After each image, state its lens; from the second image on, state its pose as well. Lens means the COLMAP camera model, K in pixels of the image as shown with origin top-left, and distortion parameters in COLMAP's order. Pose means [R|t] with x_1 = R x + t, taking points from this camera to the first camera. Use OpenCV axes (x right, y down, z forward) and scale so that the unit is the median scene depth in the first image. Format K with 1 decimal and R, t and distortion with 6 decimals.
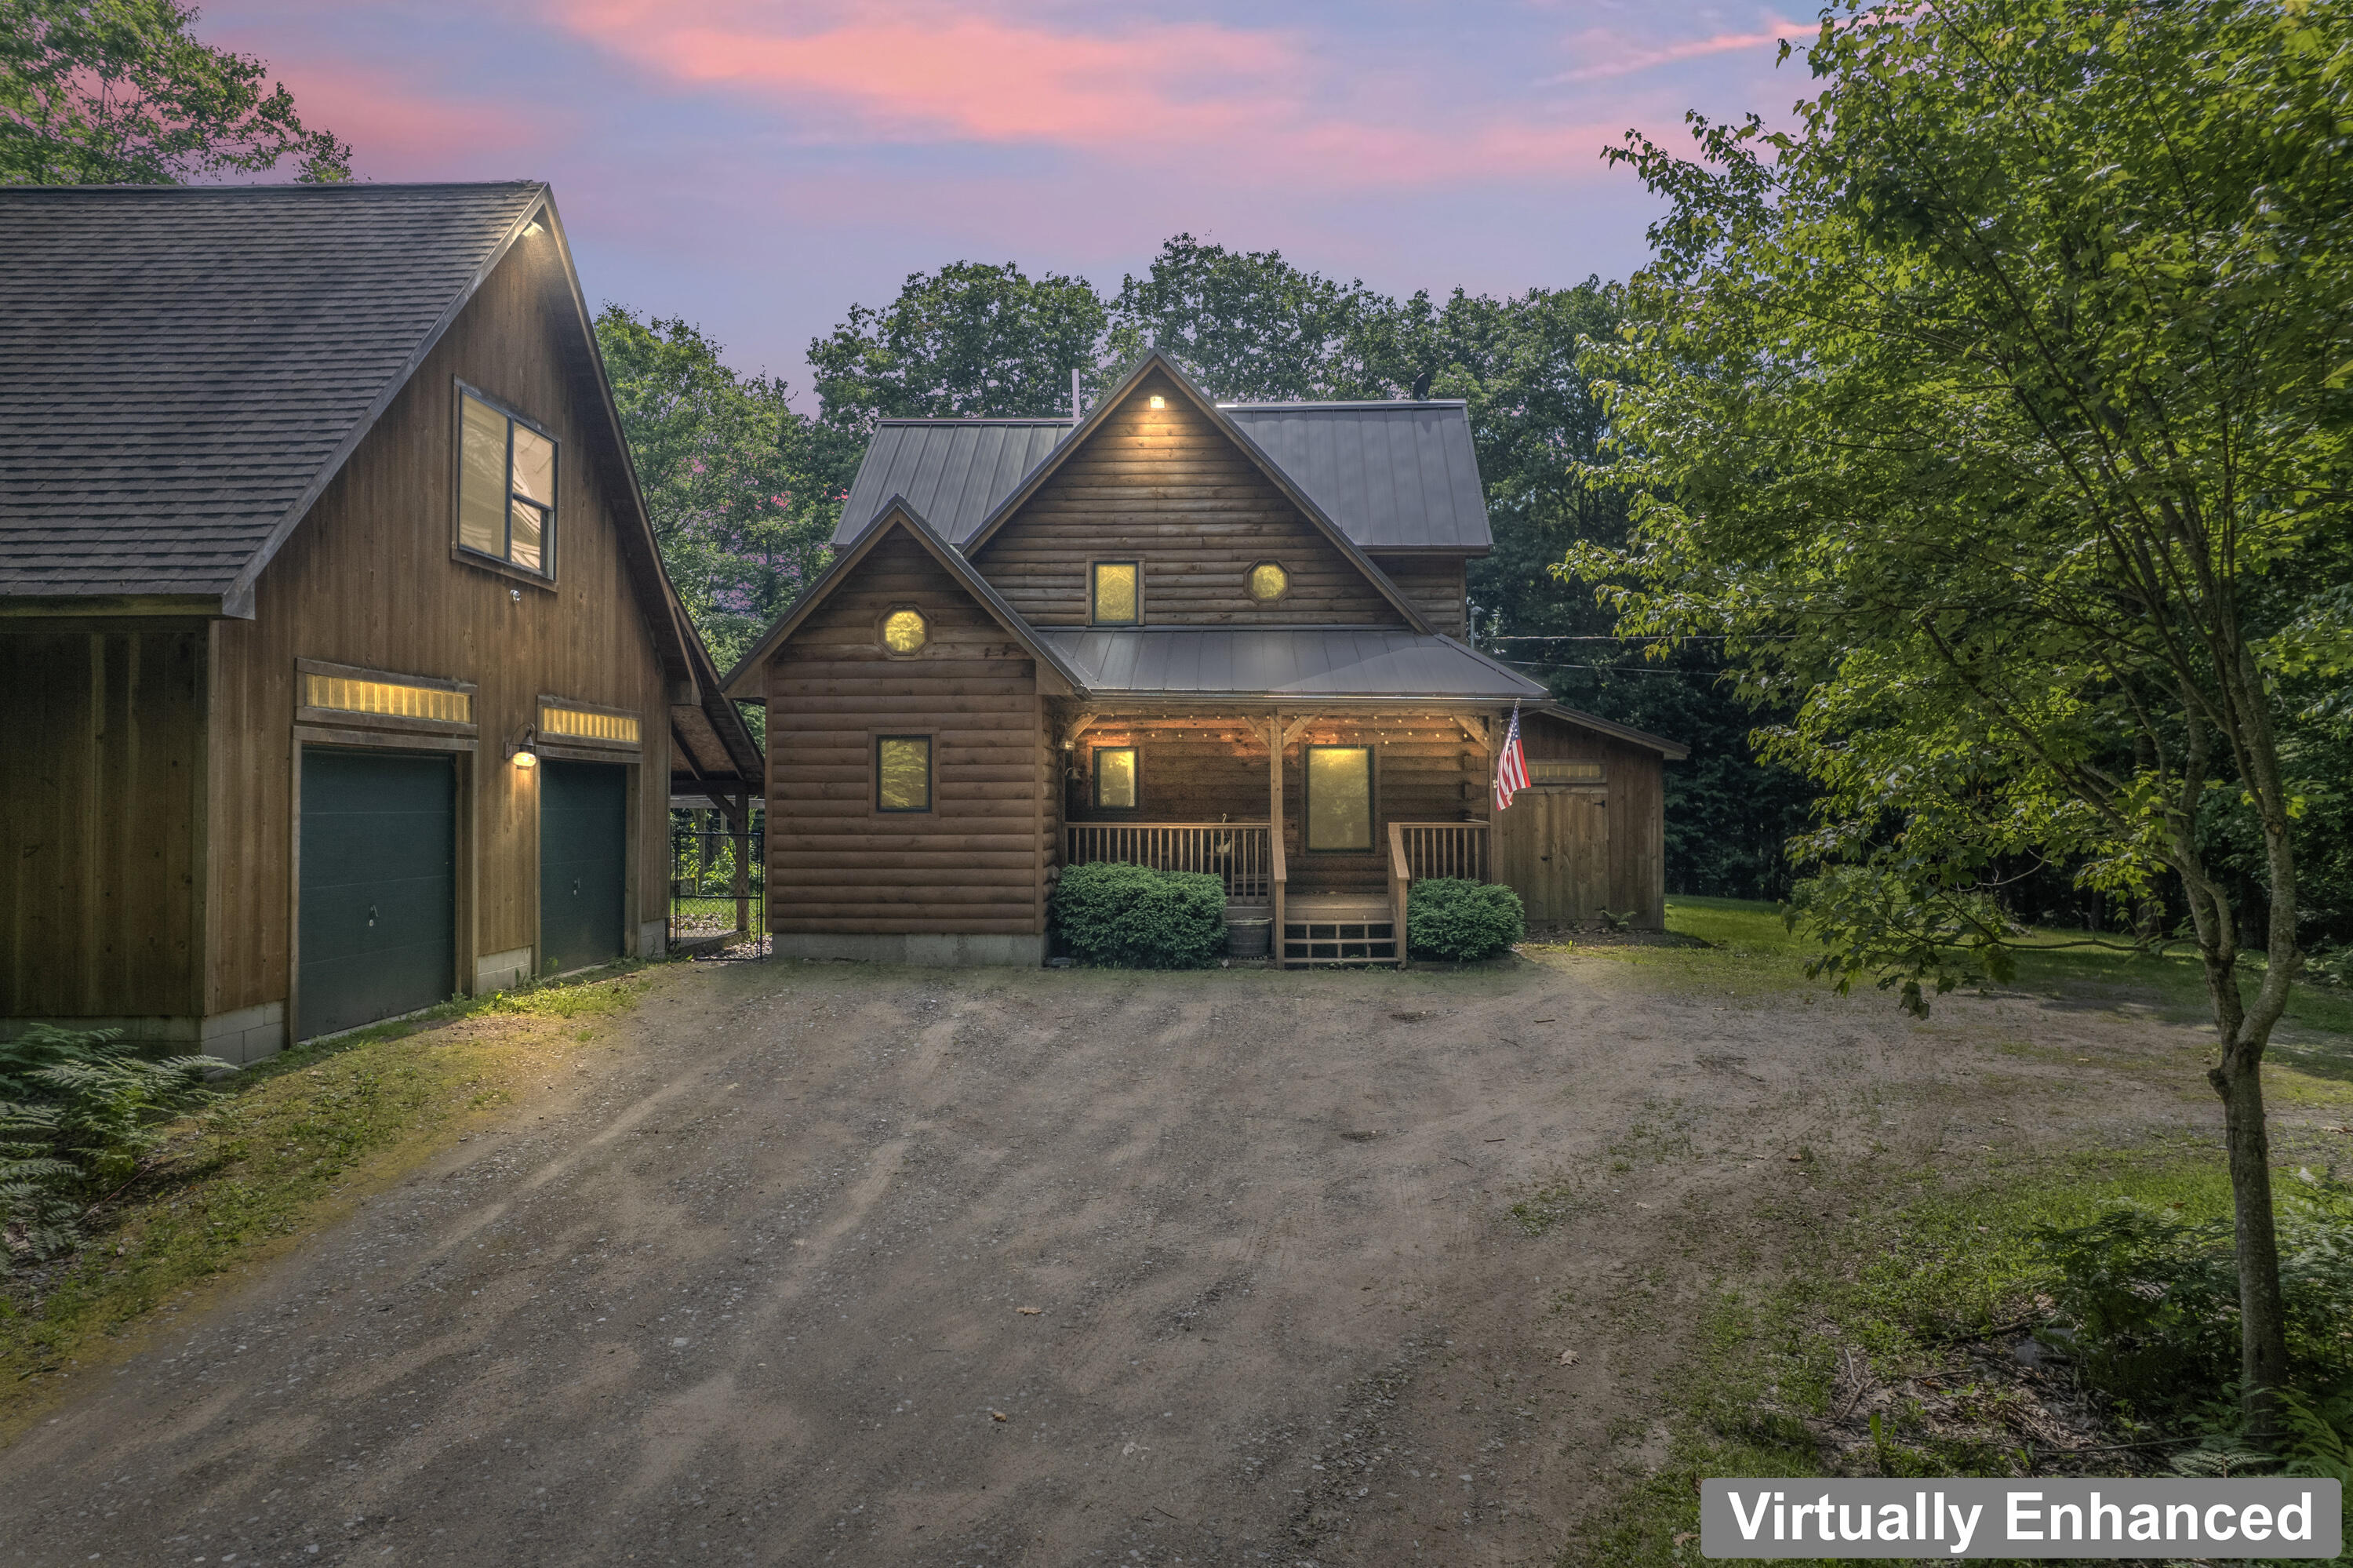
lens RADIAL K [[1503.9, 0, 1181.5], [0, 1503.9, 783.7], [0, 0, 1]] dist [-0.071109, 0.064247]
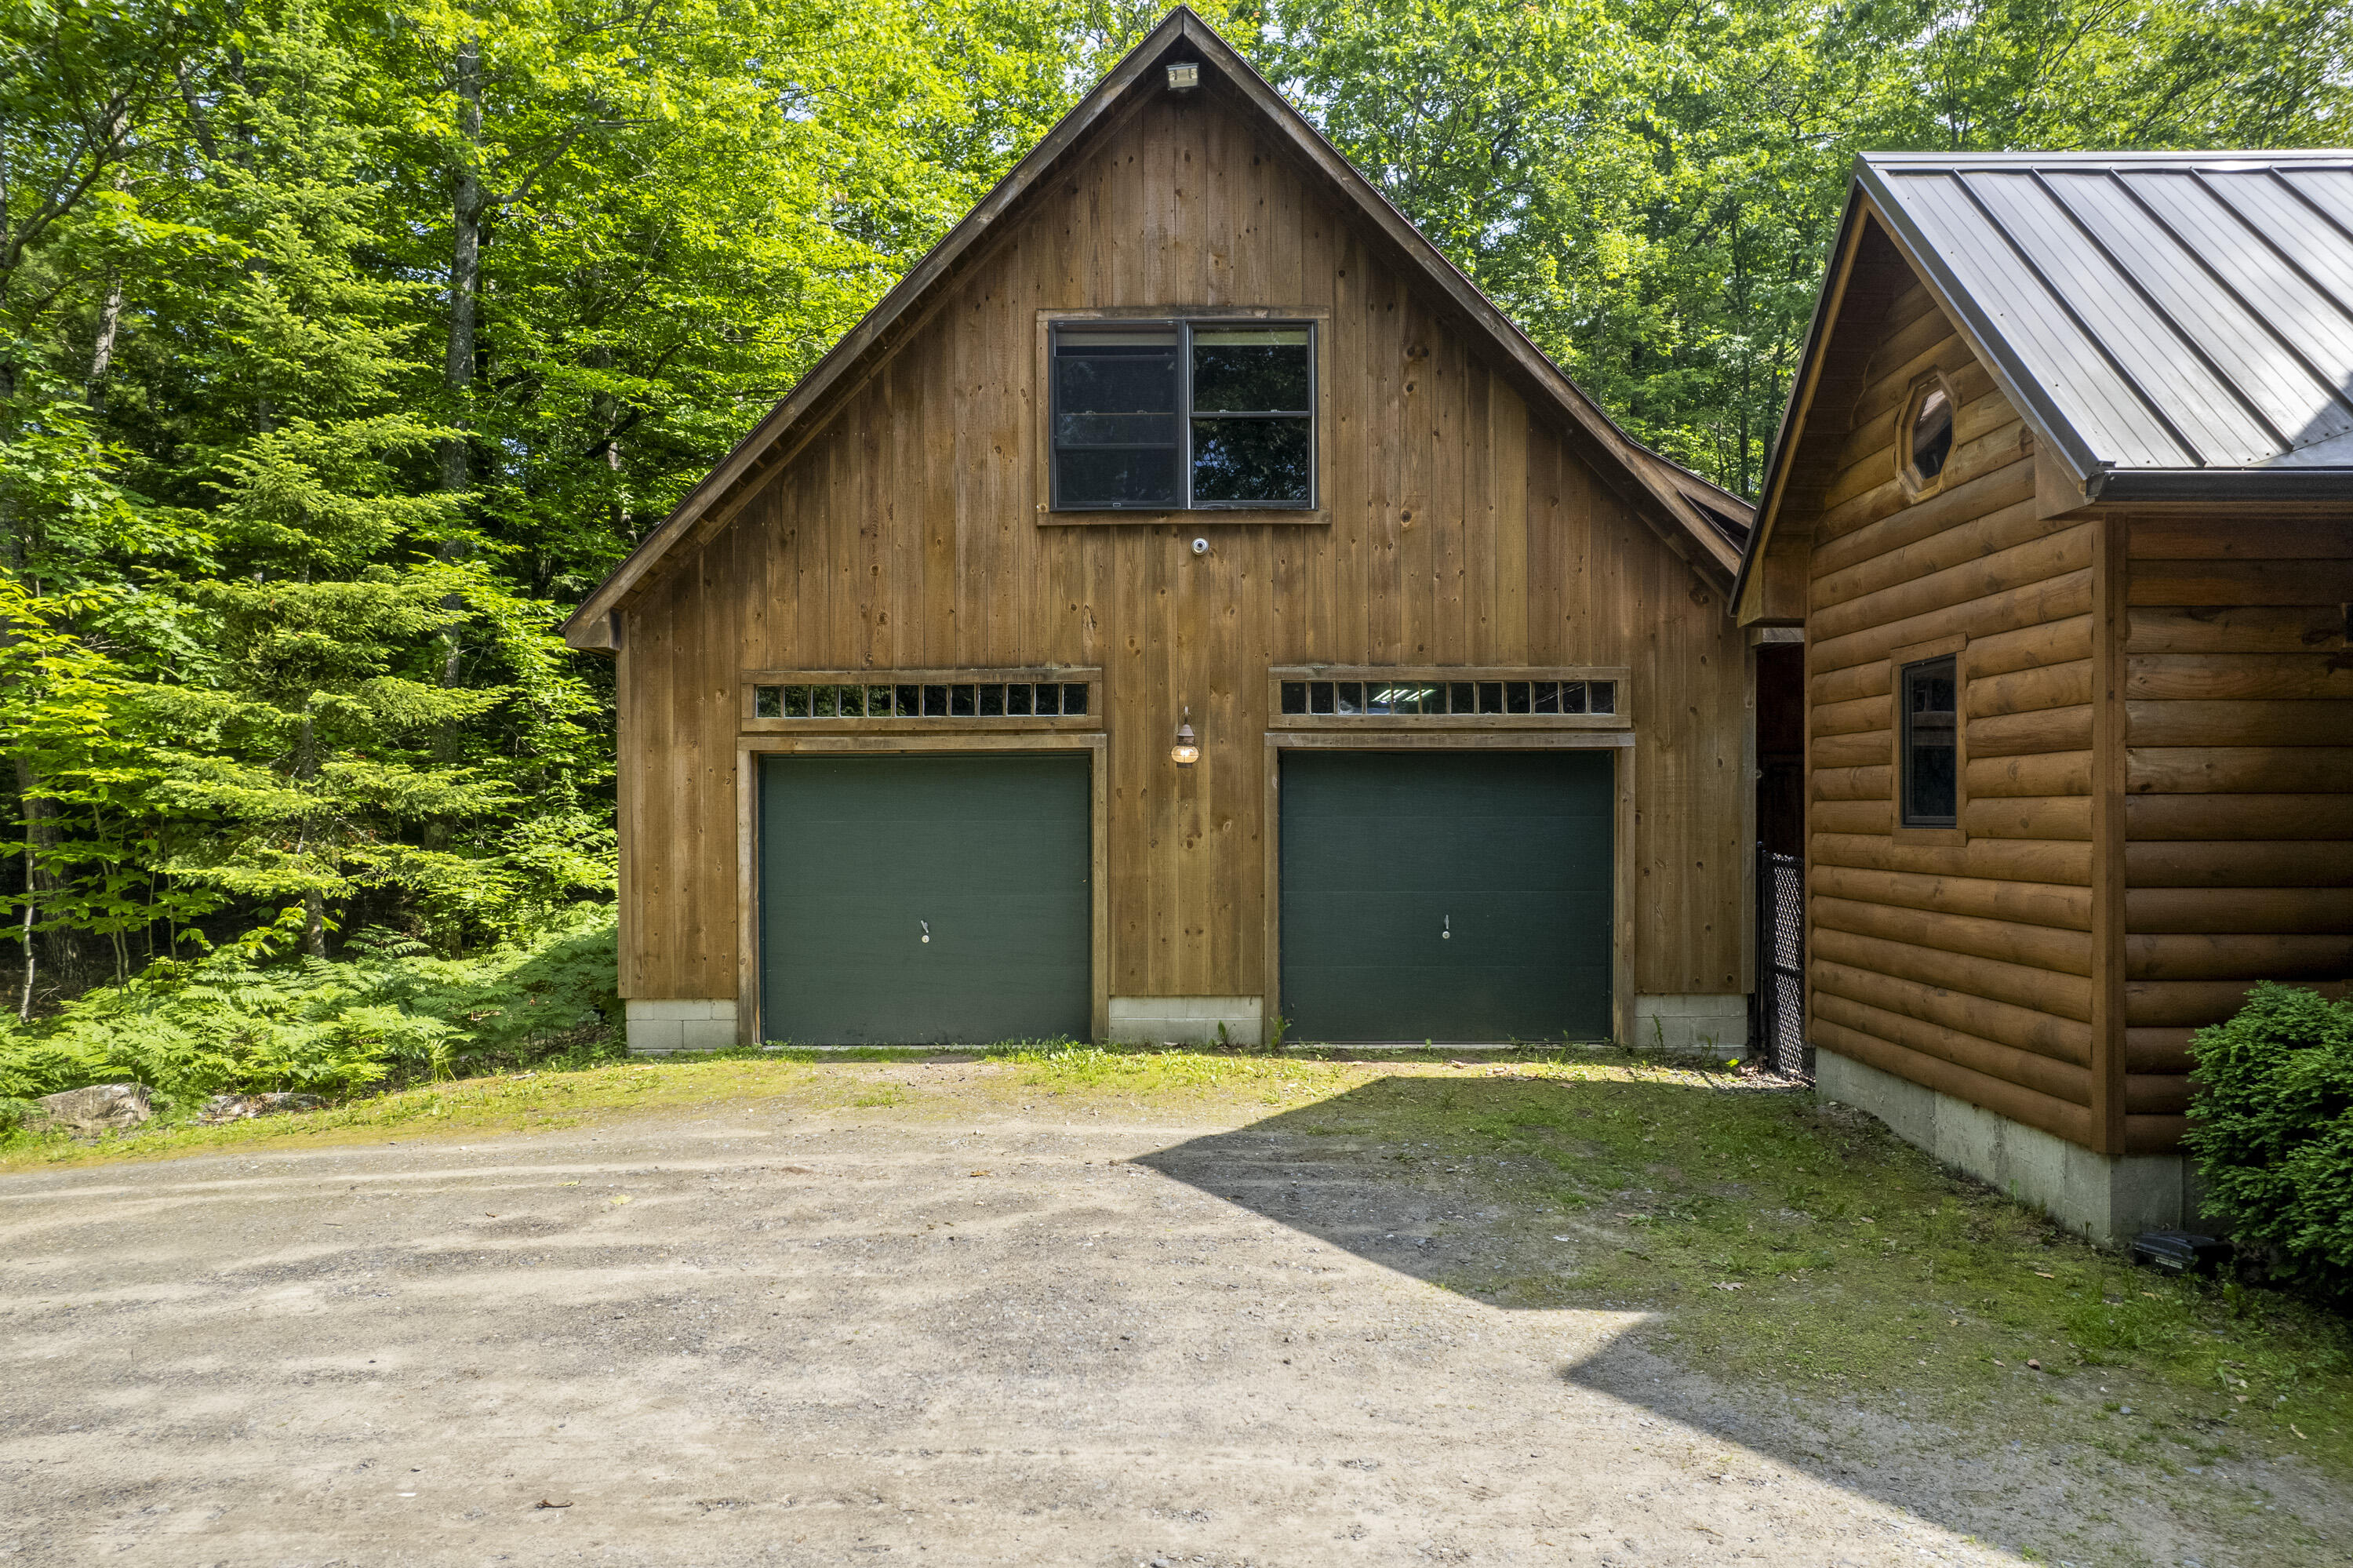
lens RADIAL K [[1521.7, 0, 1182.2], [0, 1521.7, 809.1], [0, 0, 1]] dist [-0.072383, 0.069463]
pose [[0.010441, -0.002125, -0.999943, 0.270535], [0.015313, 0.999881, -0.001965, 0.010763], [0.999828, -0.015292, 0.010472, 0.751401]]
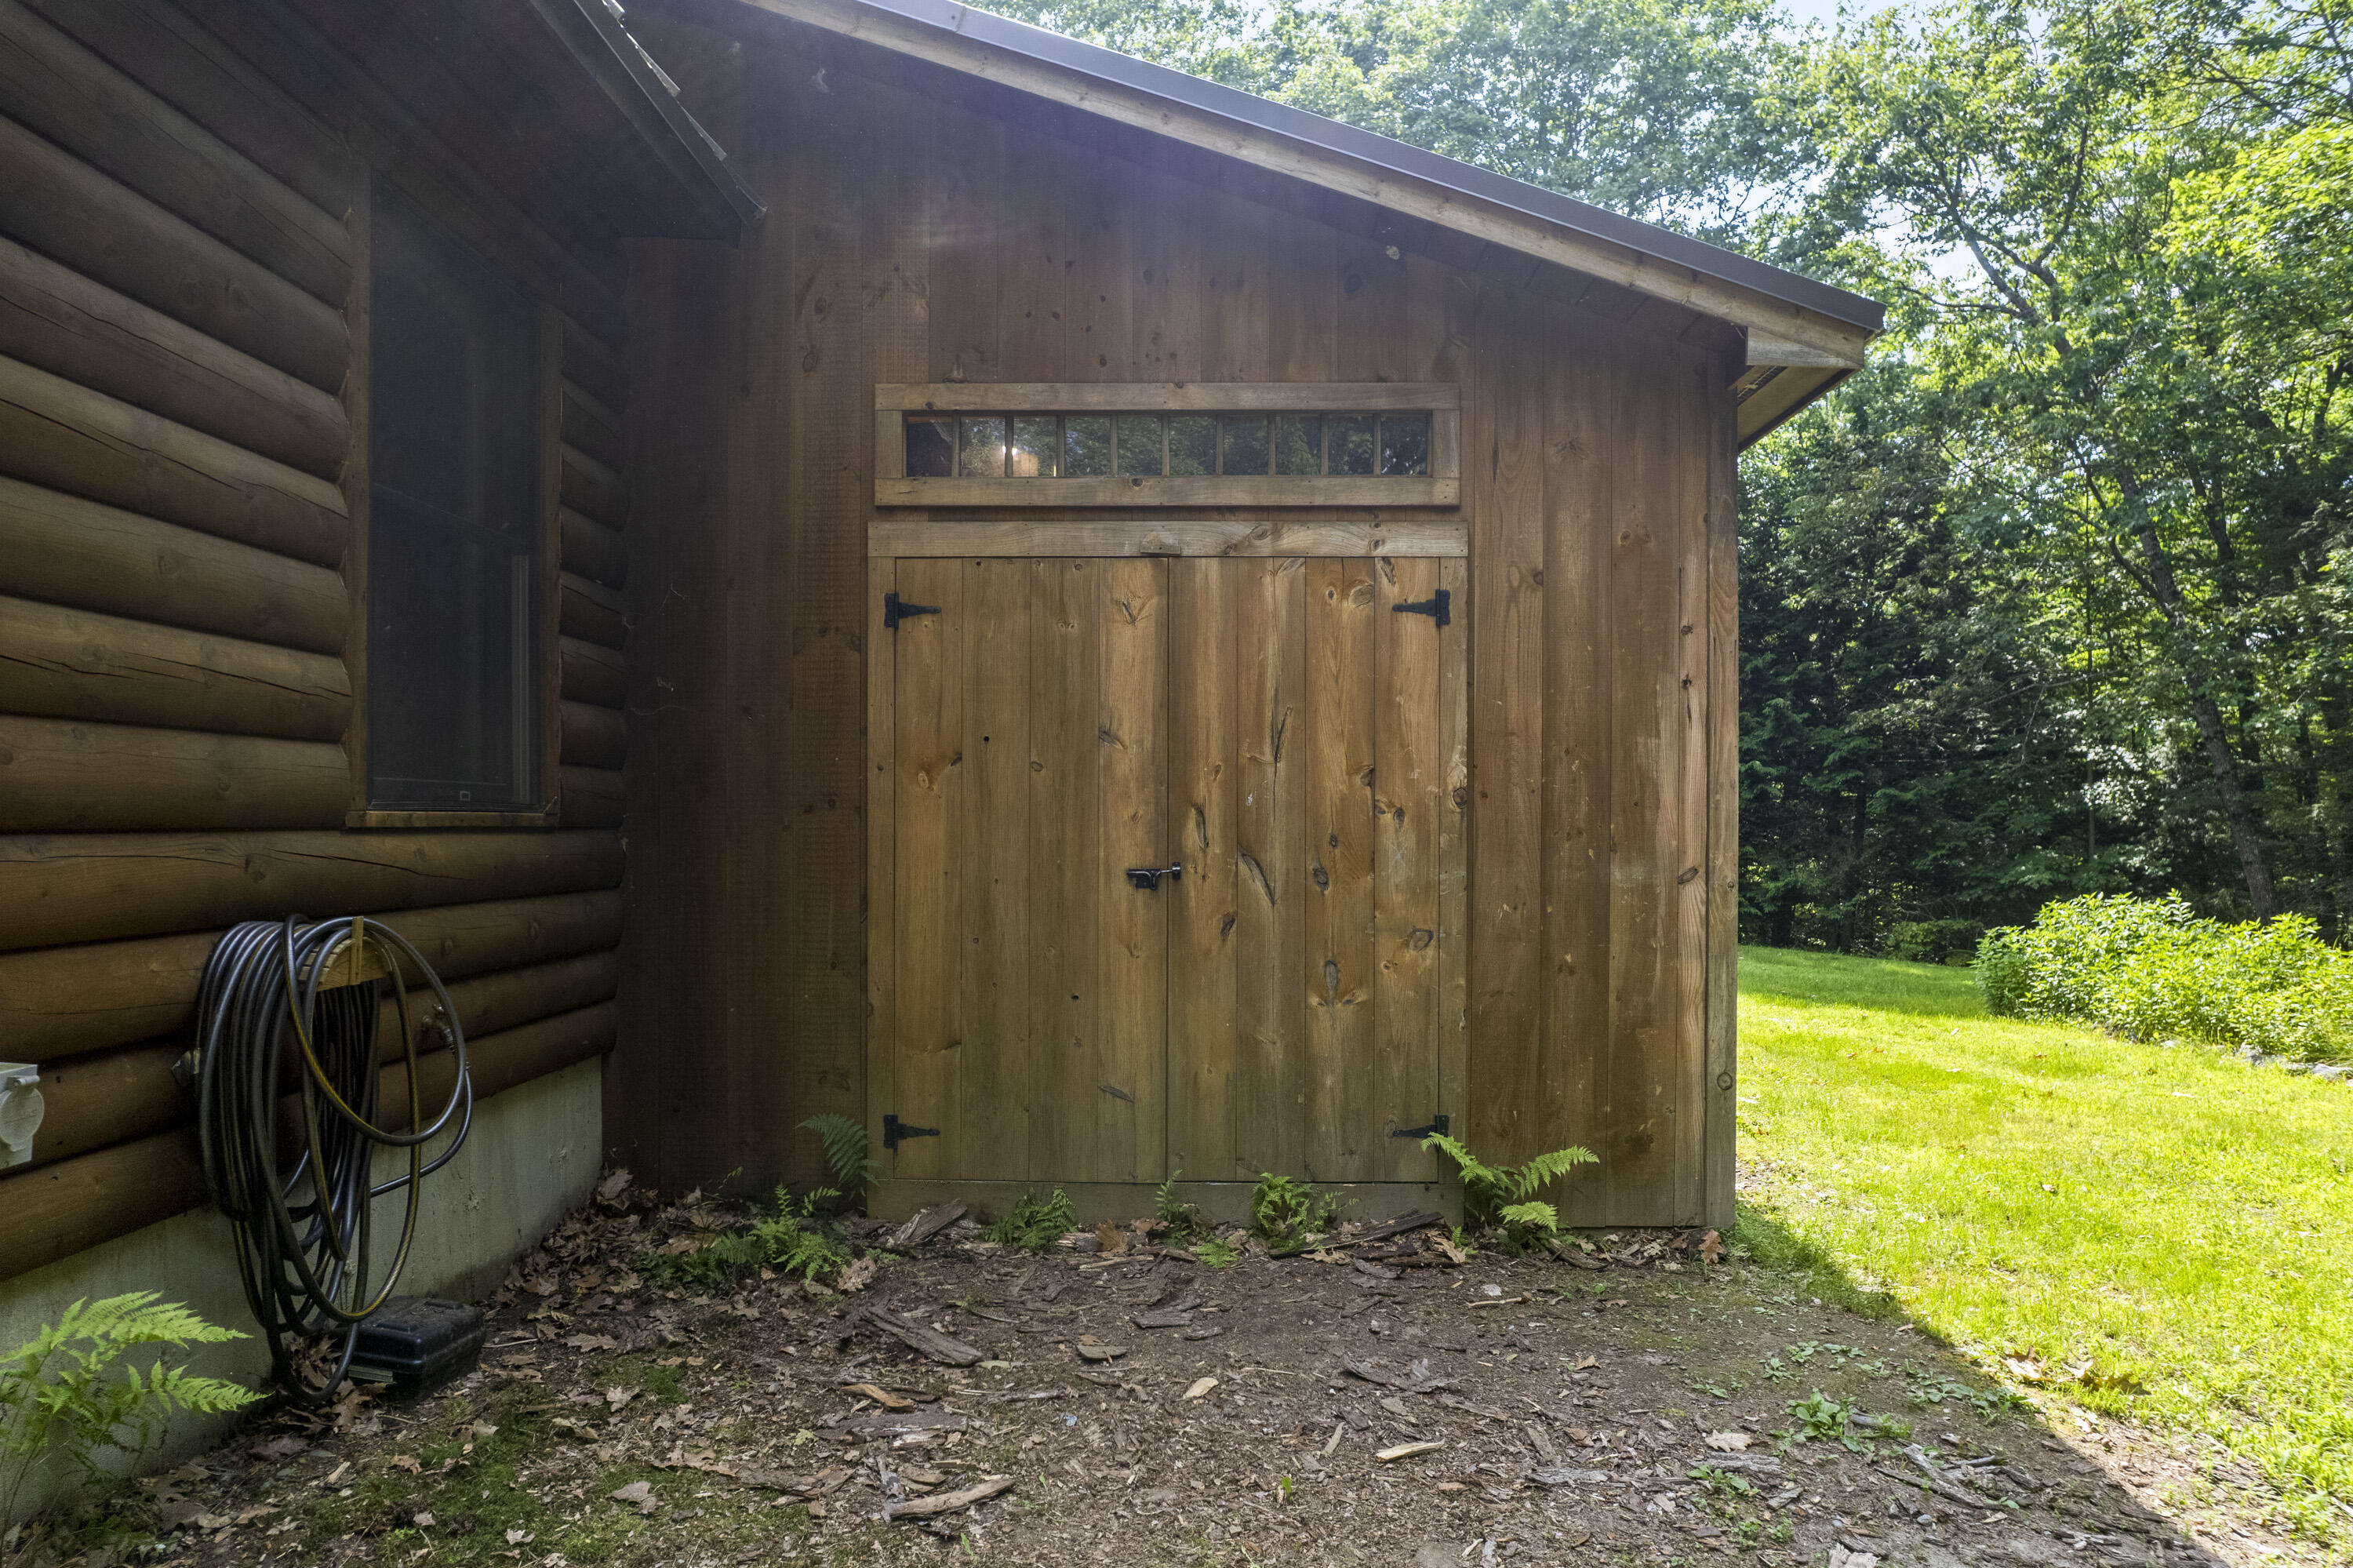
lens RADIAL K [[1539.5, 0, 1187.4], [0, 1539.5, 827.4], [0, 0, 1]] dist [-0.066751, 0.059238]
pose [[0.999944, 0.005233, 0.009201, 0.342938], [-0.005363, 0.999886, 0.014142, 0.056042], [-0.009126, -0.014190, 0.999858, 1.107583]]
